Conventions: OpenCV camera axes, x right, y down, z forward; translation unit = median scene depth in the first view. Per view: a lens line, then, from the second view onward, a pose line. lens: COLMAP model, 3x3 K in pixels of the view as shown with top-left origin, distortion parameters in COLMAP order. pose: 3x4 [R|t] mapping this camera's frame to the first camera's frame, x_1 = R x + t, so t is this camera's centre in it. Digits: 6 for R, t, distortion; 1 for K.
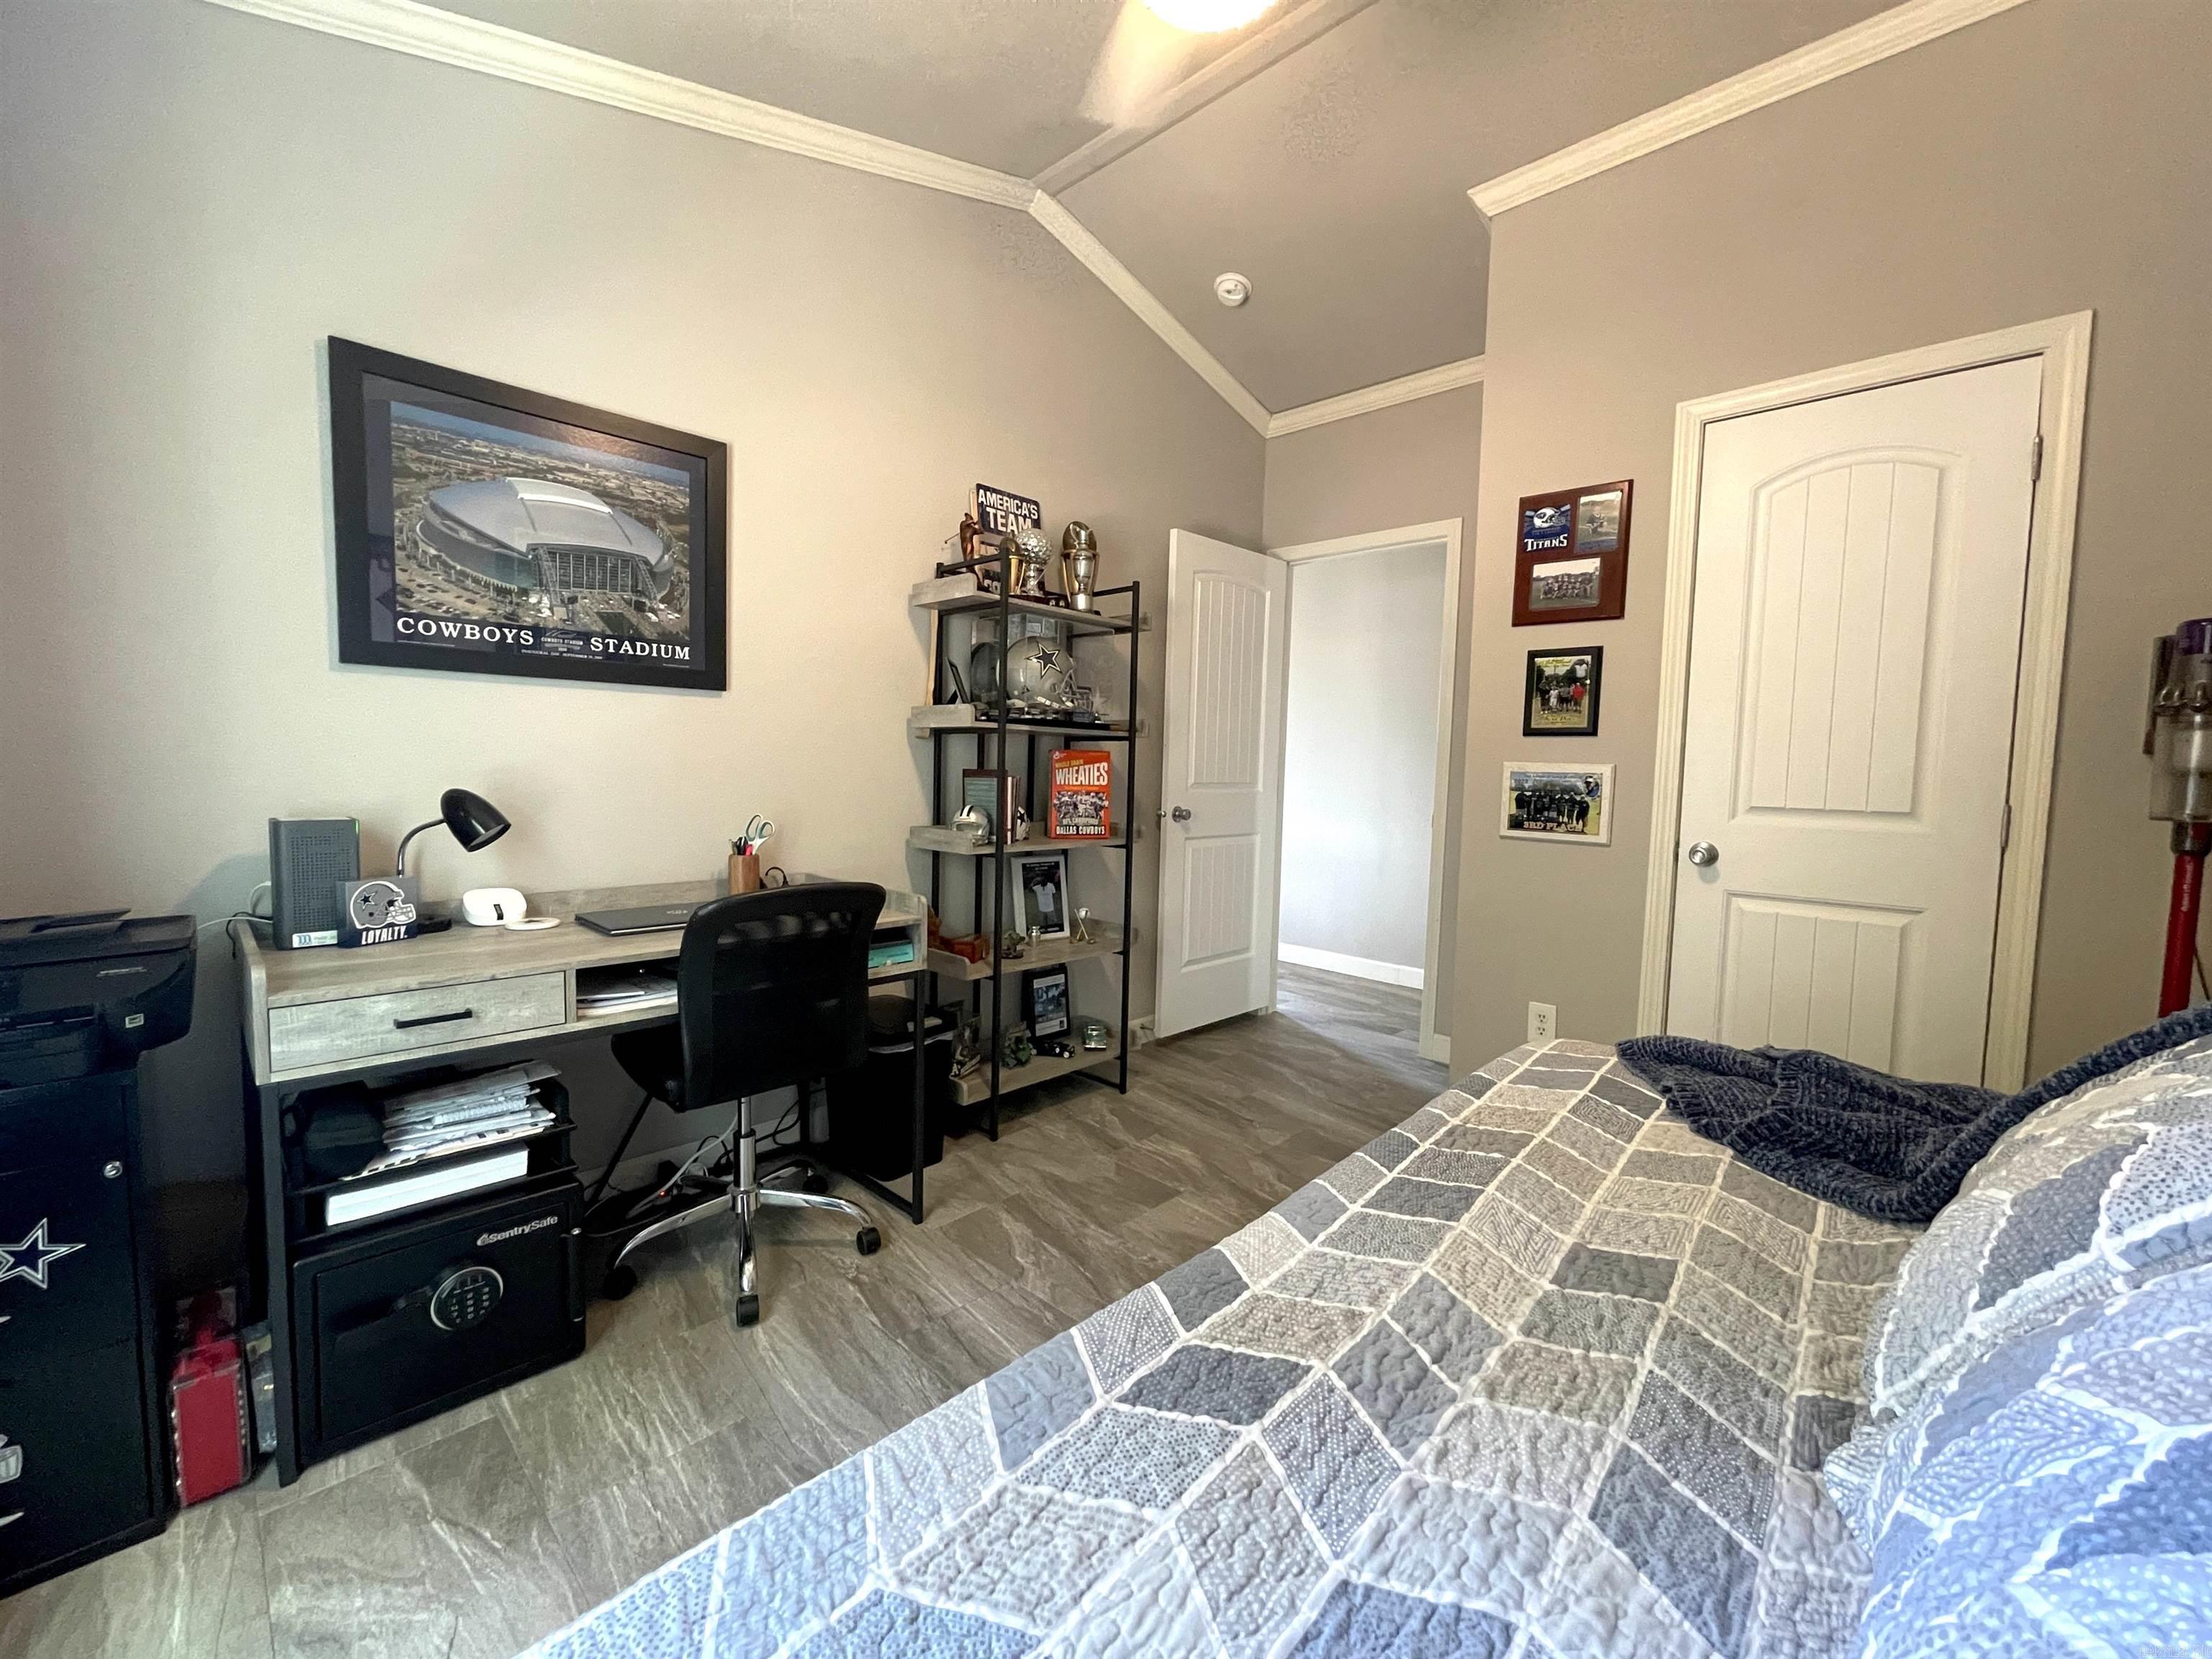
lens RADIAL K [[902.0, 0, 1100.6], [0, 902.0, 826.5], [0, 0, 1]] dist [-0.010298, 0.006428]
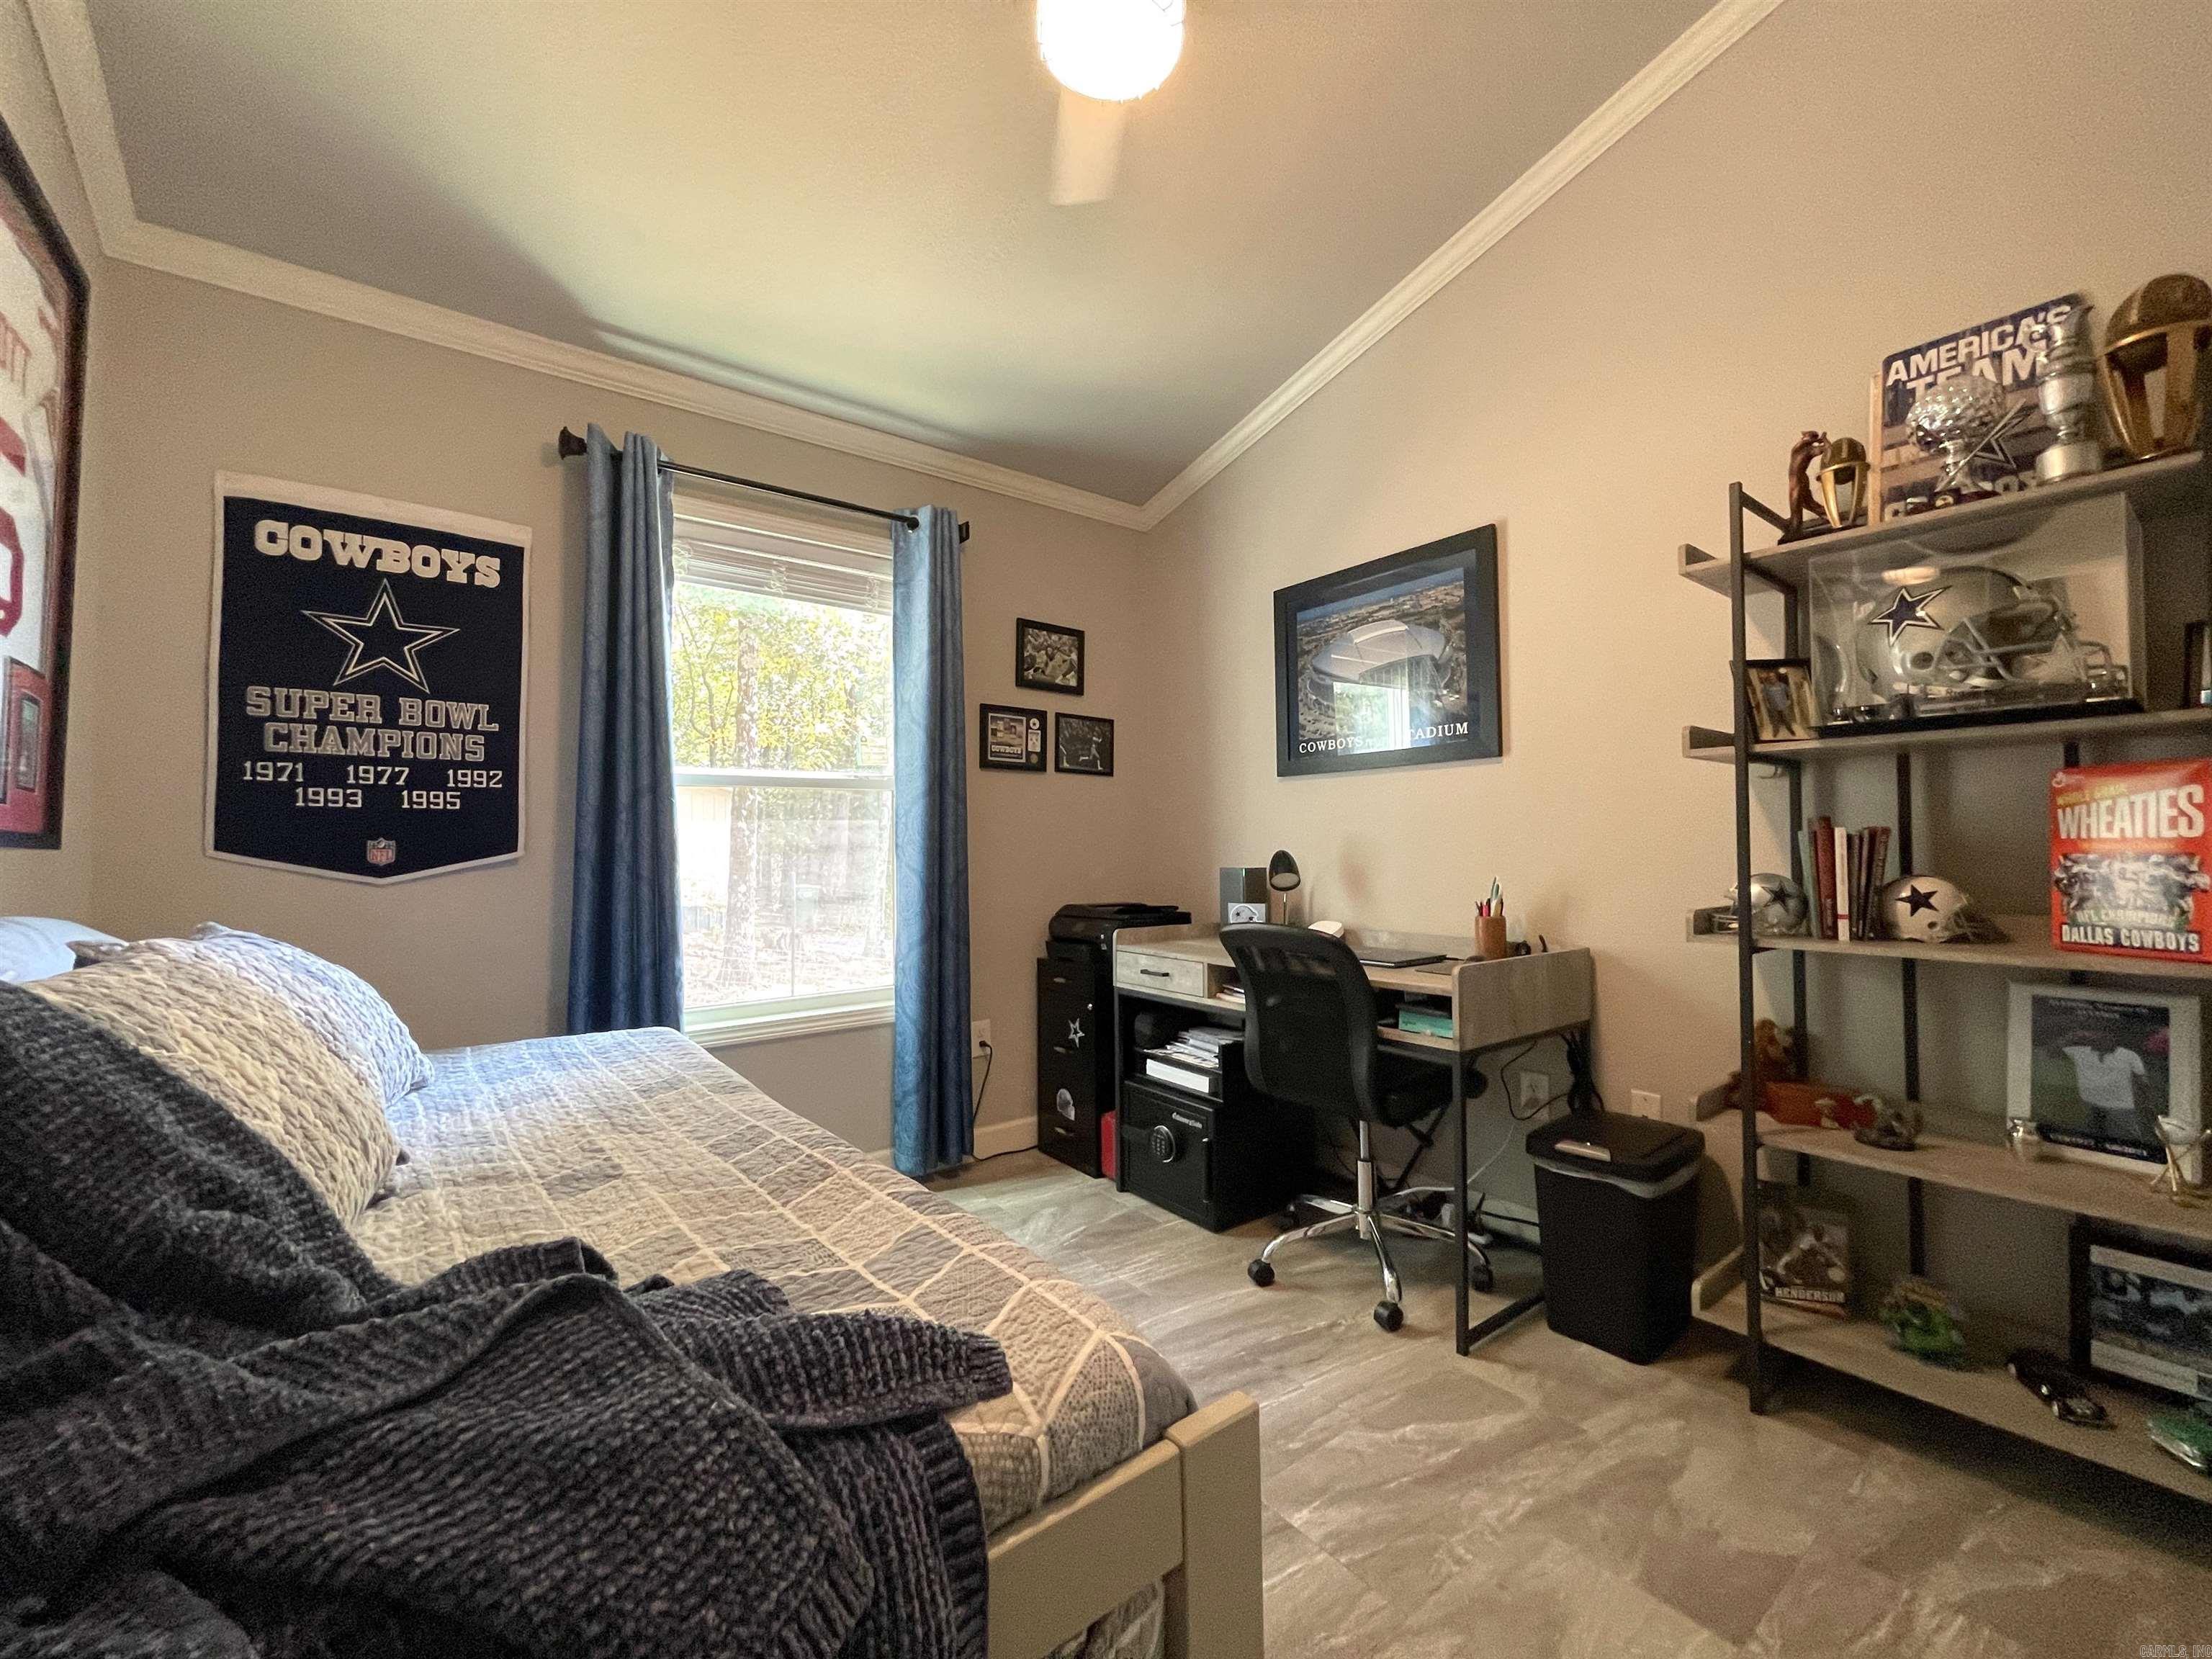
lens RADIAL K [[902.0, 0, 1100.6], [0, 902.0, 826.5], [0, 0, 1]] dist [-0.010298, 0.006428]
pose [[-0.152254, -0.048452, -0.987153, 0.725863], [-0.062963, 0.997244, -0.039236, -0.001847], [0.986334, 0.056180, -0.154885, 0.783572]]
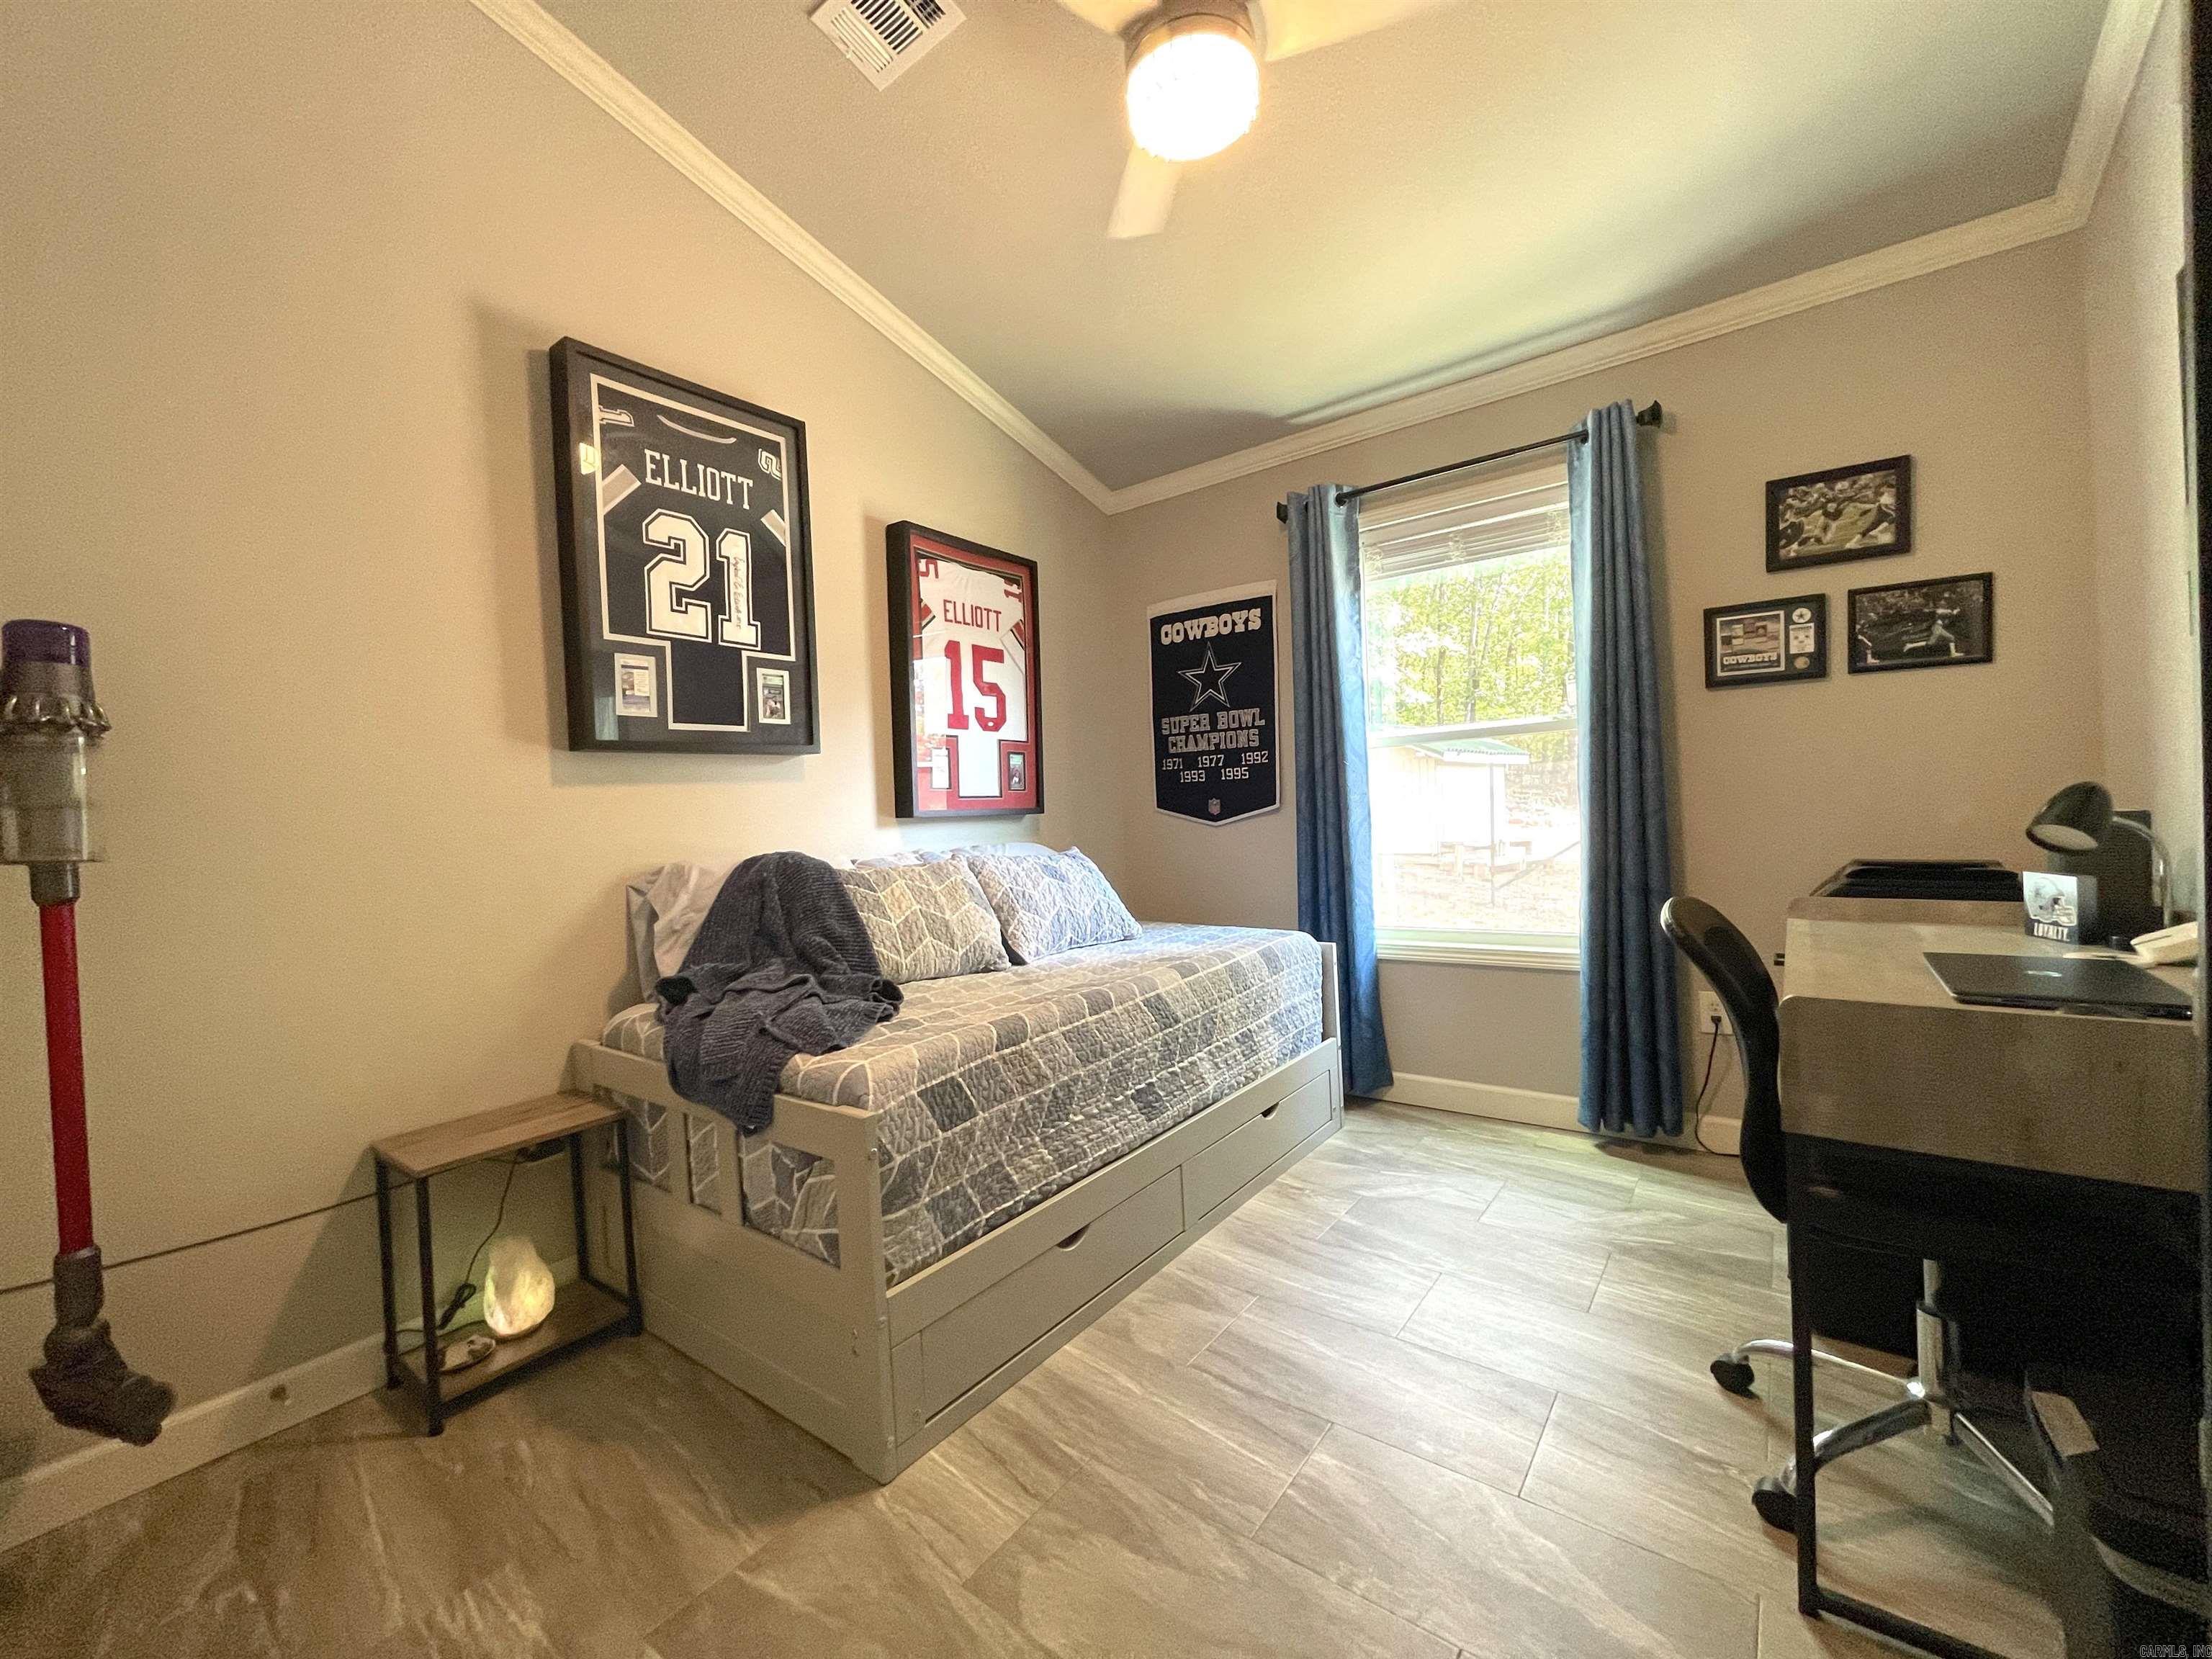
lens RADIAL K [[902.0, 0, 1100.6], [0, 902.0, 826.5], [0, 0, 1]] dist [-0.010298, 0.006428]
pose [[-0.993833, 0.024495, -0.108148, 0.261854], [0.015134, 0.996133, 0.086545, -0.073036], [0.109849, 0.084375, -0.990361, 1.472563]]
